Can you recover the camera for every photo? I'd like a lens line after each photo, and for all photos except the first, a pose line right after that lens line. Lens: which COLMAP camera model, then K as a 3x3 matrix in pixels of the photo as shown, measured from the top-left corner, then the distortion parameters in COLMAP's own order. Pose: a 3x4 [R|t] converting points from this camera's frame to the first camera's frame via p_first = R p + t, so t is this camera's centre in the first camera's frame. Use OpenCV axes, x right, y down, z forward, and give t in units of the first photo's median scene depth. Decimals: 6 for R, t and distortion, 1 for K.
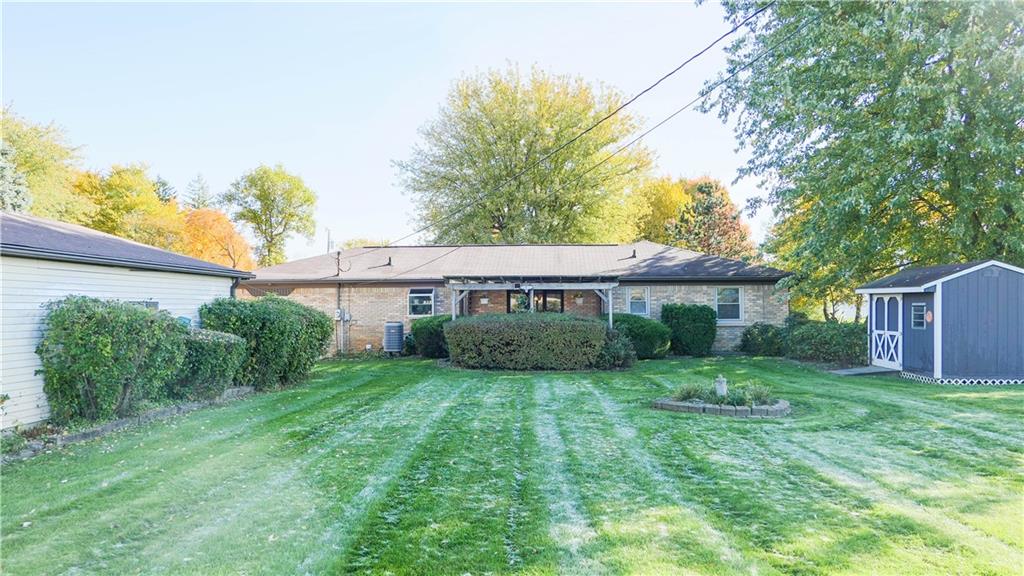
lens RADIAL K [[770.3, 0, 512.9], [0, 770.3, 295.1], [0, 0, 1]] dist [0.001896, 0.004658]
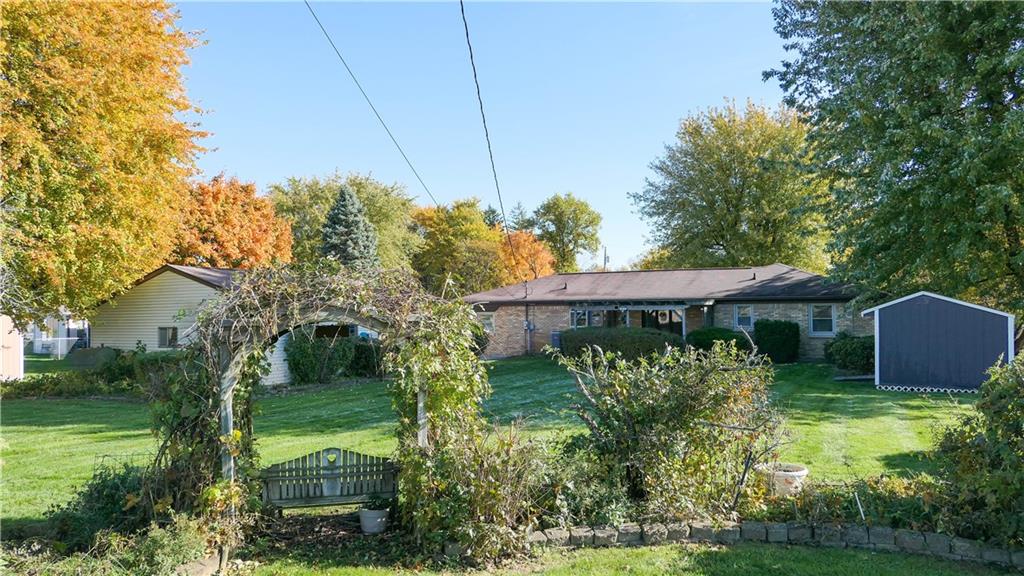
lens RADIAL K [[743.6, 0, 511.9], [0, 743.6, 286.1], [0, 0, 1]] dist [0.011209, 0.003249]
pose [[0.899162, -0.015684, -0.437335, 0.187875], [0.010998, 0.999852, -0.013247, -0.015411], [0.437478, 0.007102, 0.899201, -0.127312]]
